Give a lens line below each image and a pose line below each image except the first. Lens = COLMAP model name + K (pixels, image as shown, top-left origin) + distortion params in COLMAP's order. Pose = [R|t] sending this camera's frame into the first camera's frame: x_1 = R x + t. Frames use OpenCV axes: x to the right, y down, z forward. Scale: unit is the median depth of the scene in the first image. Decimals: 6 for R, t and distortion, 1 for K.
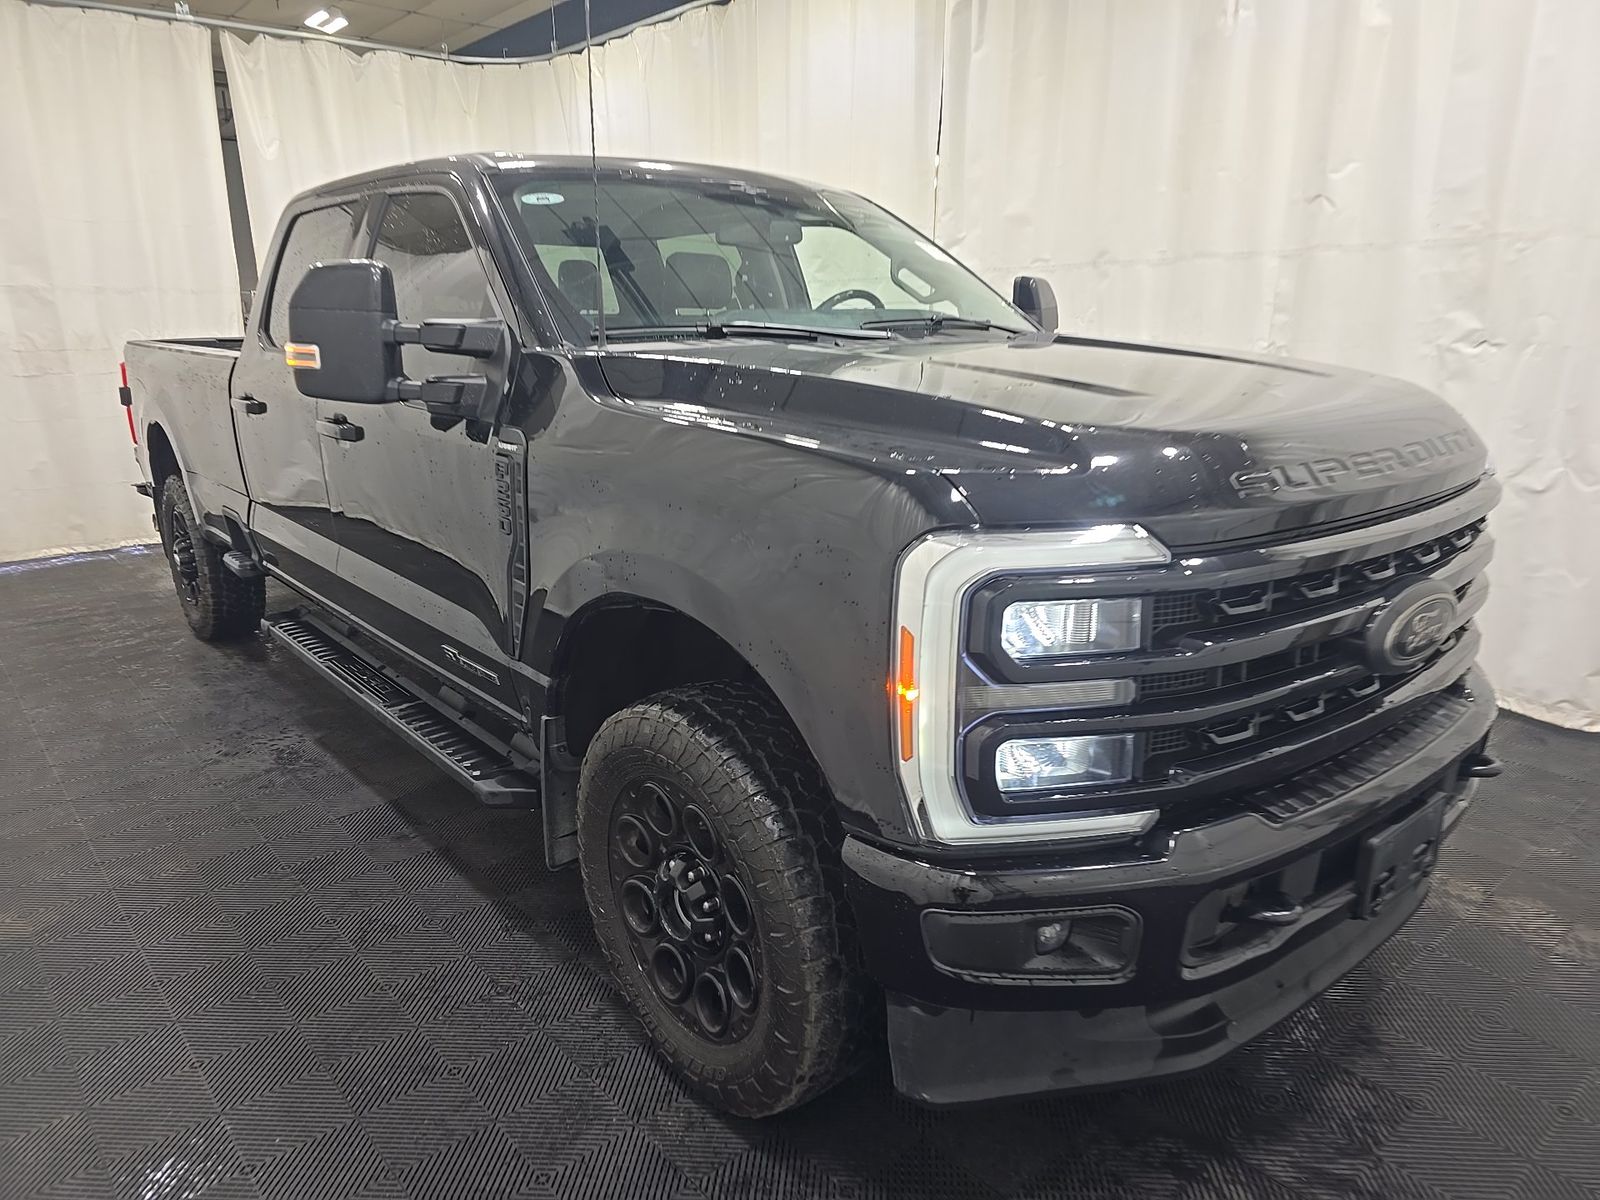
lens RADIAL K [[1071.3, 0, 812.1], [0, 1071.3, 598.8], [0, 0, 1]] dist [0.066139, -0.056014]
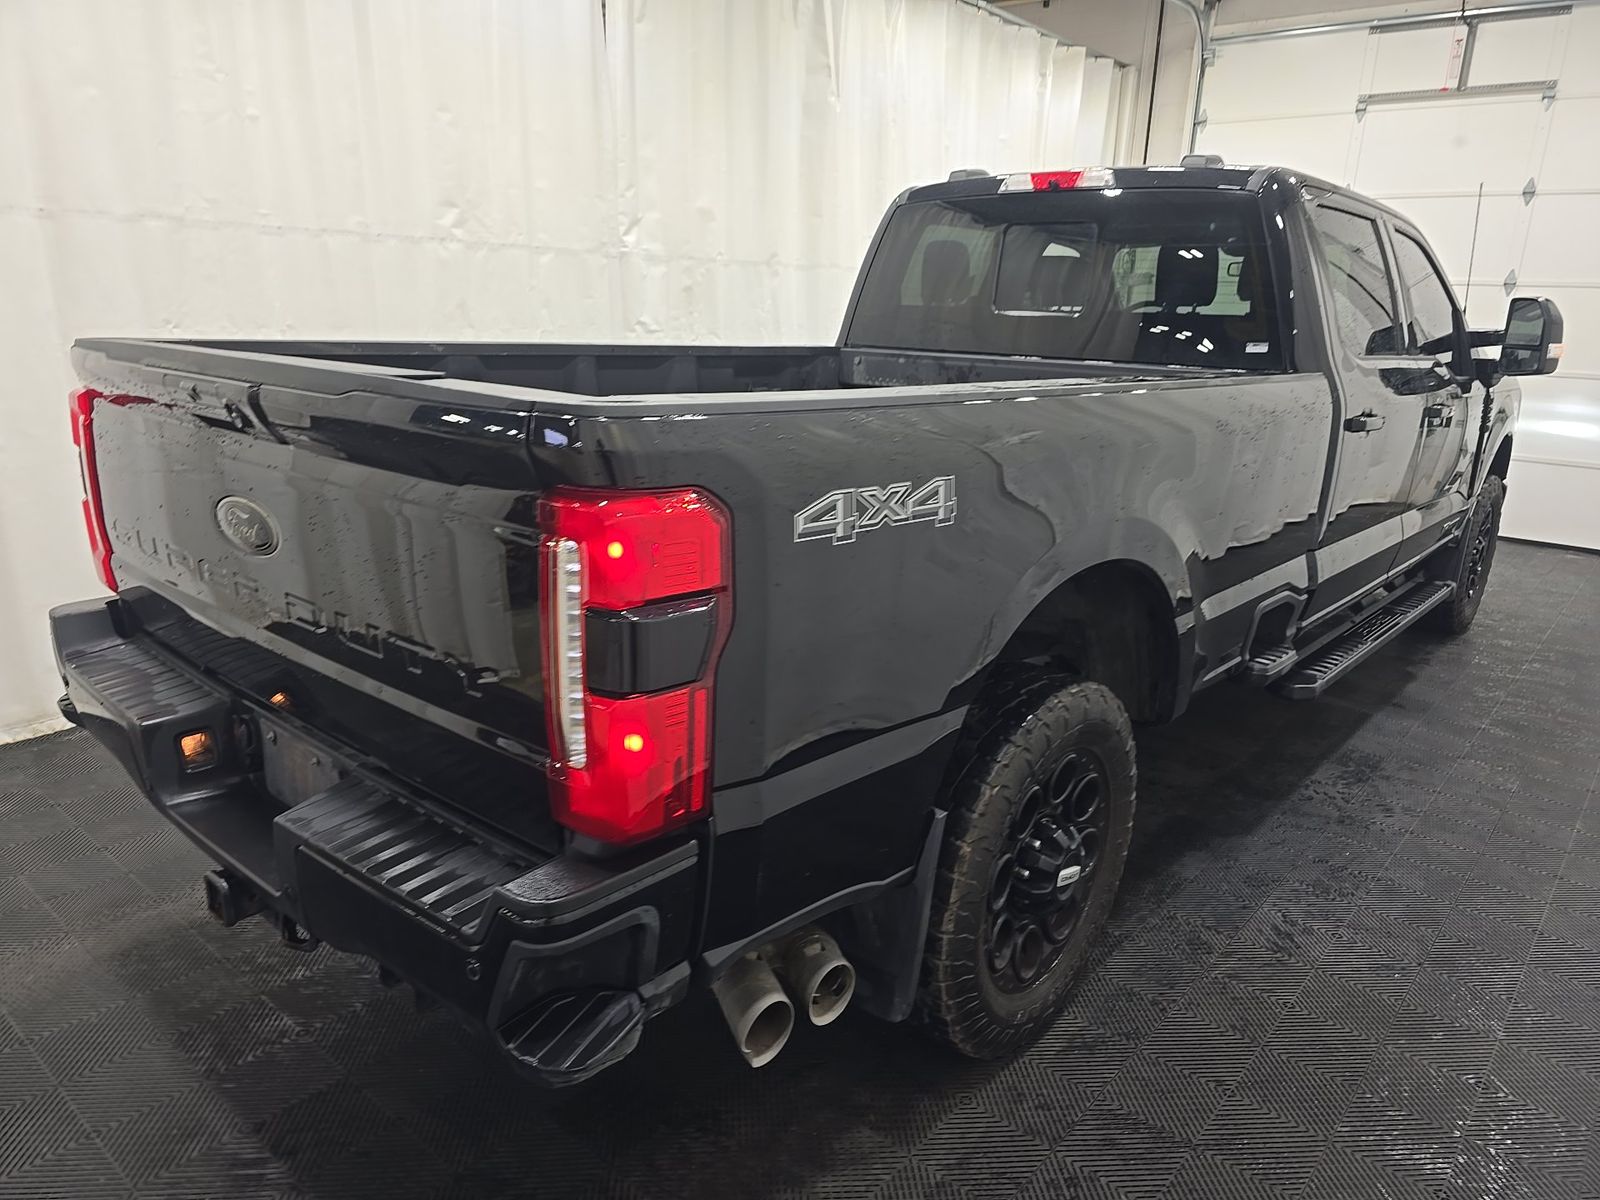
lens RADIAL K [[1071.3, 0, 812.1], [0, 1071.3, 598.8], [0, 0, 1]] dist [0.066139, -0.056014]
pose [[-0.143901, -0.253168, 0.956660, -0.947178], [0.222656, 0.933651, 0.280571, -0.275520], [-0.964218, 0.253381, -0.077984, 1.094709]]
